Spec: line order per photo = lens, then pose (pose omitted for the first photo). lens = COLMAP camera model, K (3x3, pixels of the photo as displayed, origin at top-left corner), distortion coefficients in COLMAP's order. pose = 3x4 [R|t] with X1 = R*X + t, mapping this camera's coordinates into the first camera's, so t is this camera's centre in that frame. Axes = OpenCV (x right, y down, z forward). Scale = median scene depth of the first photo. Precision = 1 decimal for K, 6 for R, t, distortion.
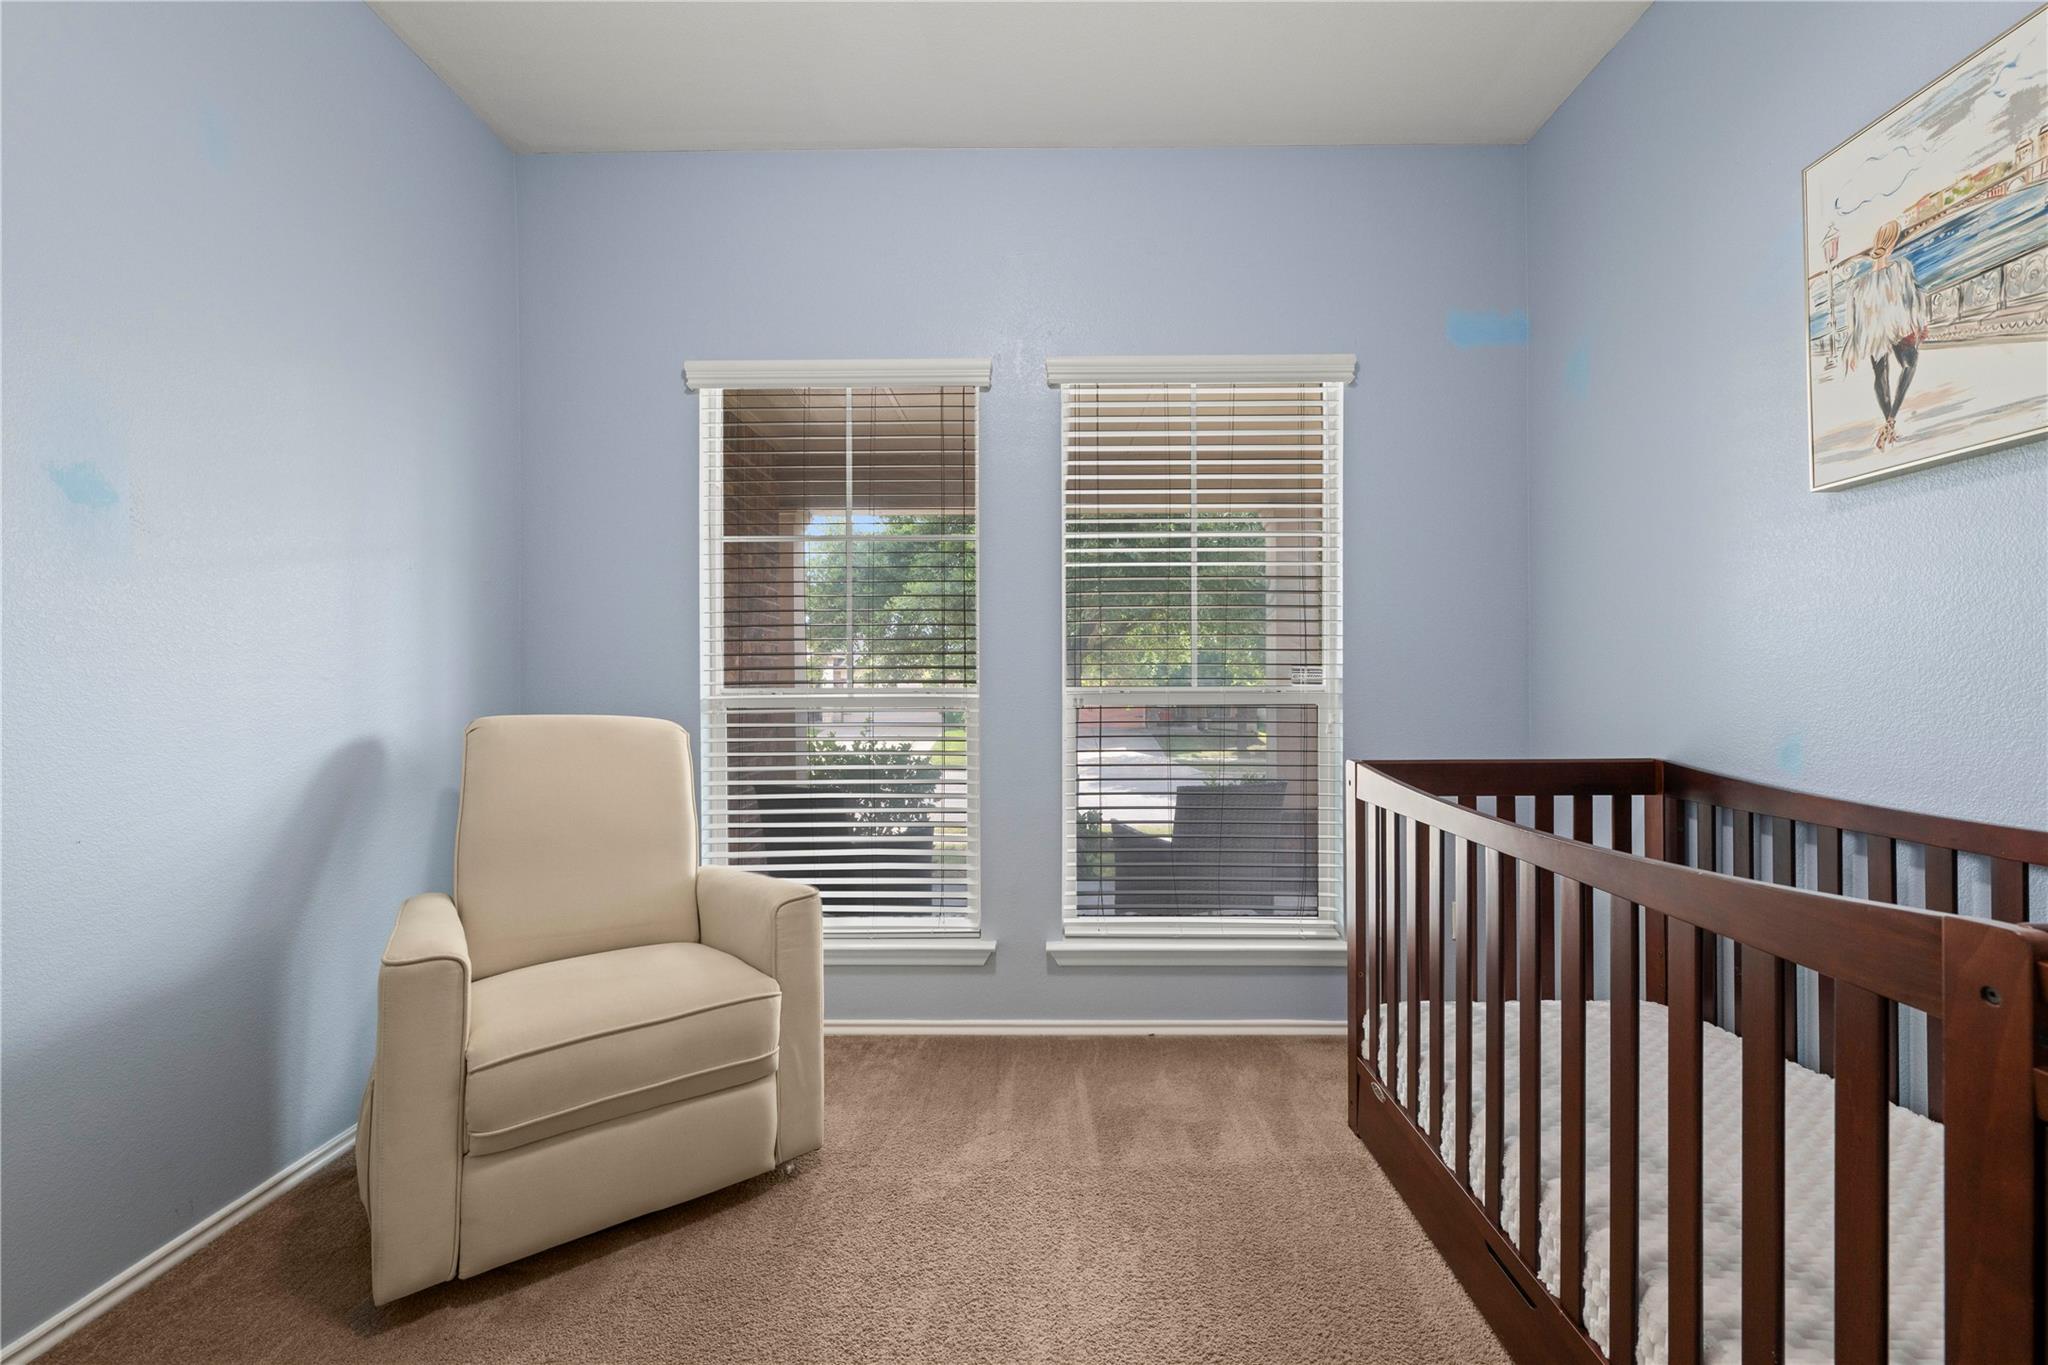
lens RADIAL K [[808.3, 0, 1035.5], [0, 808.3, 688.3], [0, 0, 1]] dist [-0.001124, -0.000388]
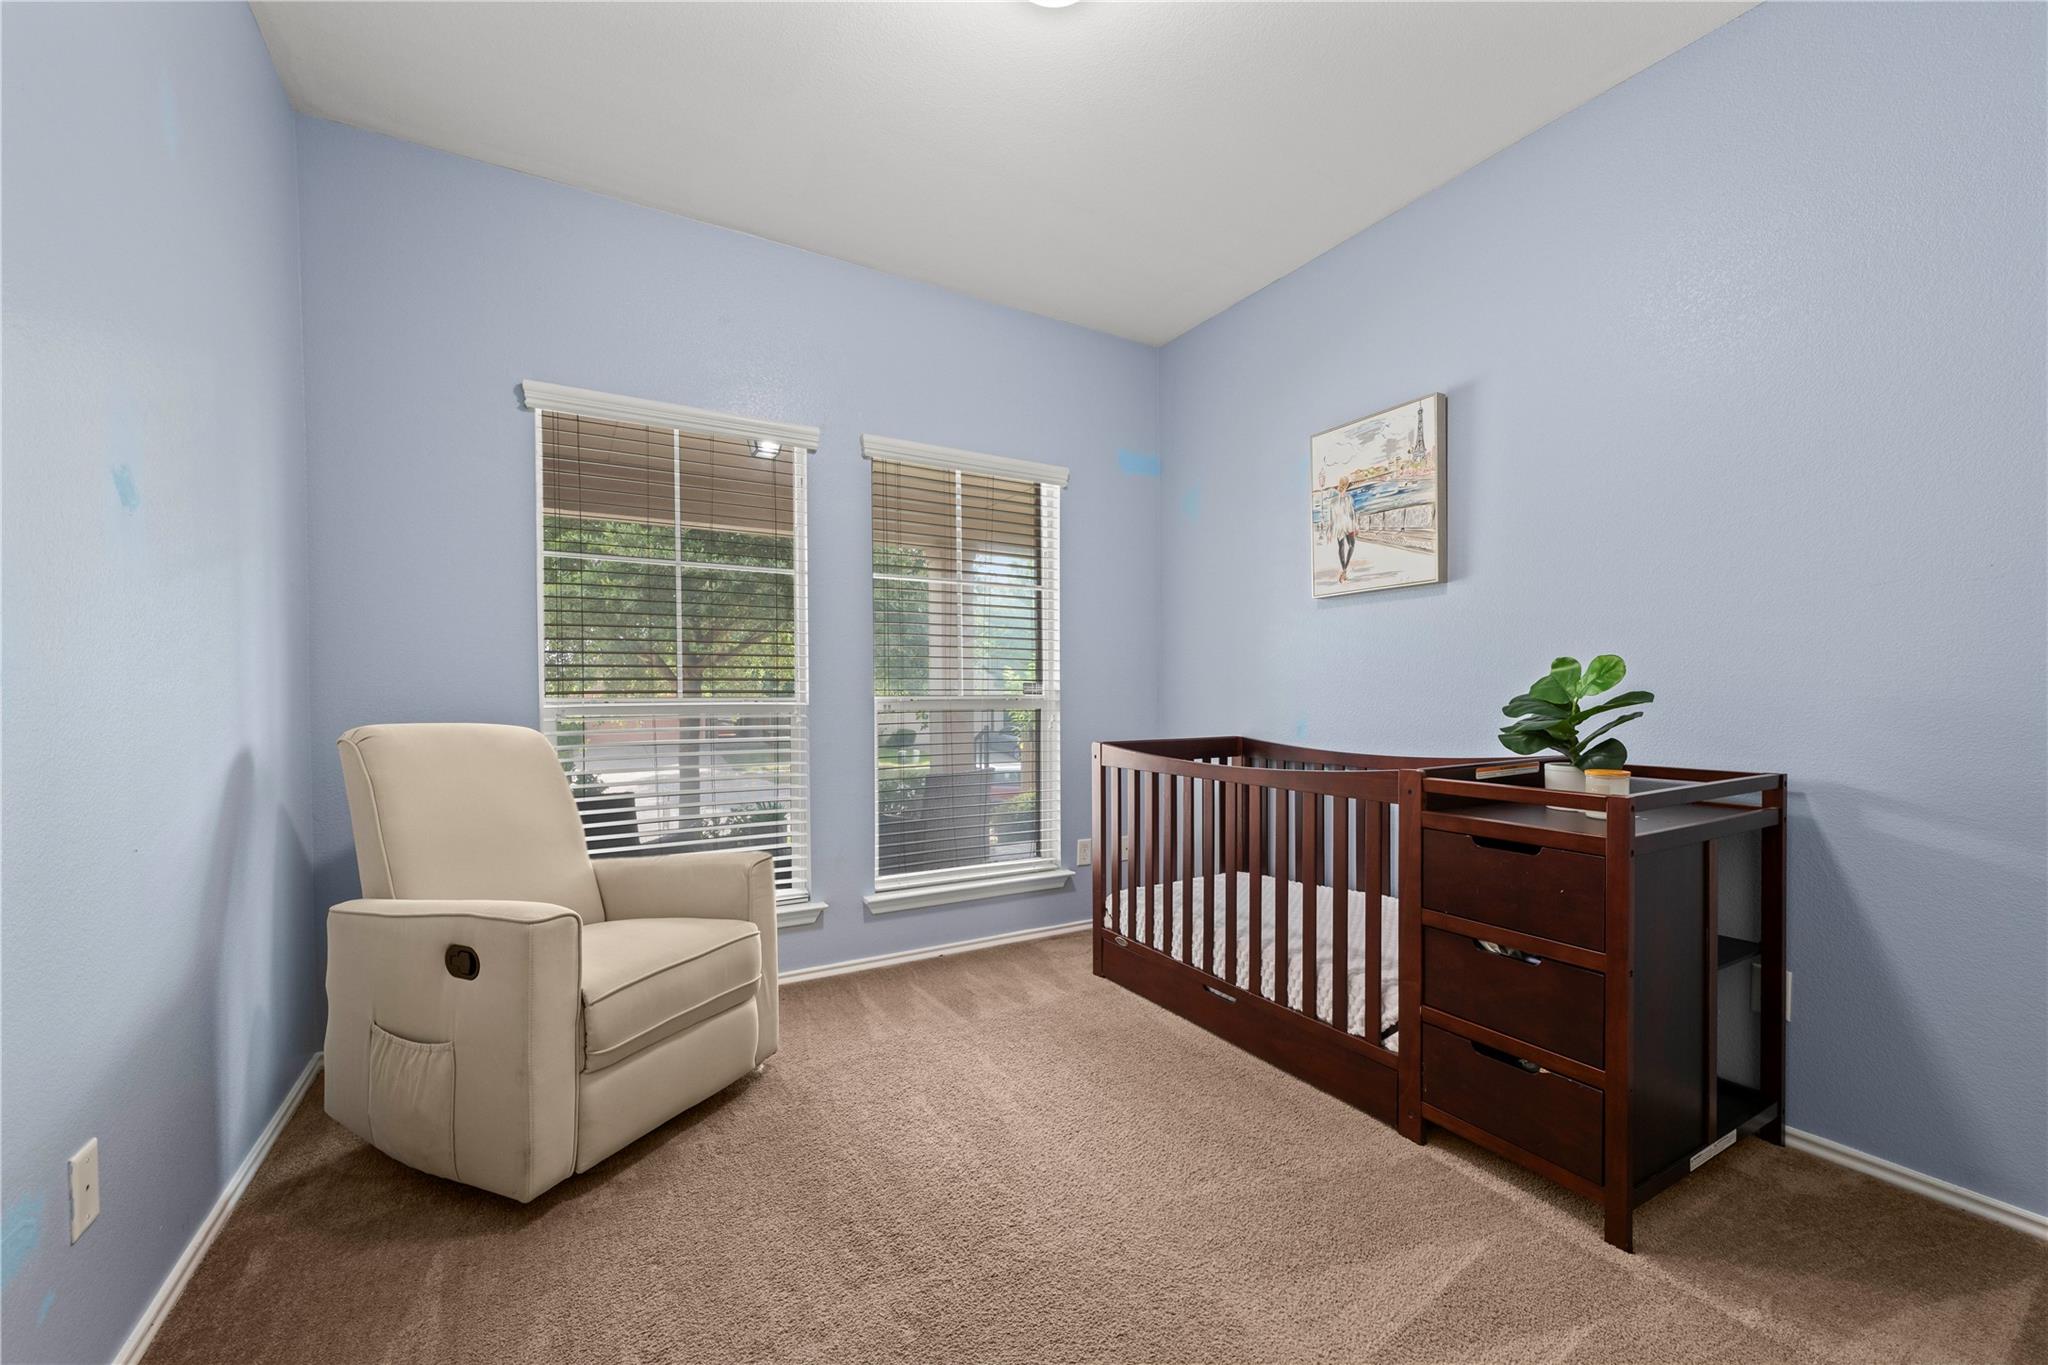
lens RADIAL K [[819.1, 0, 1036.1], [0, 819.1, 714.2], [0, 0, 1]] dist [0.000021, -0.000171]
pose [[0.853958, -0.011040, 0.520225, -0.685974], [0.002674, 0.999855, 0.016829, 0.009259], [-0.520335, -0.012980, 0.853864, -0.383676]]
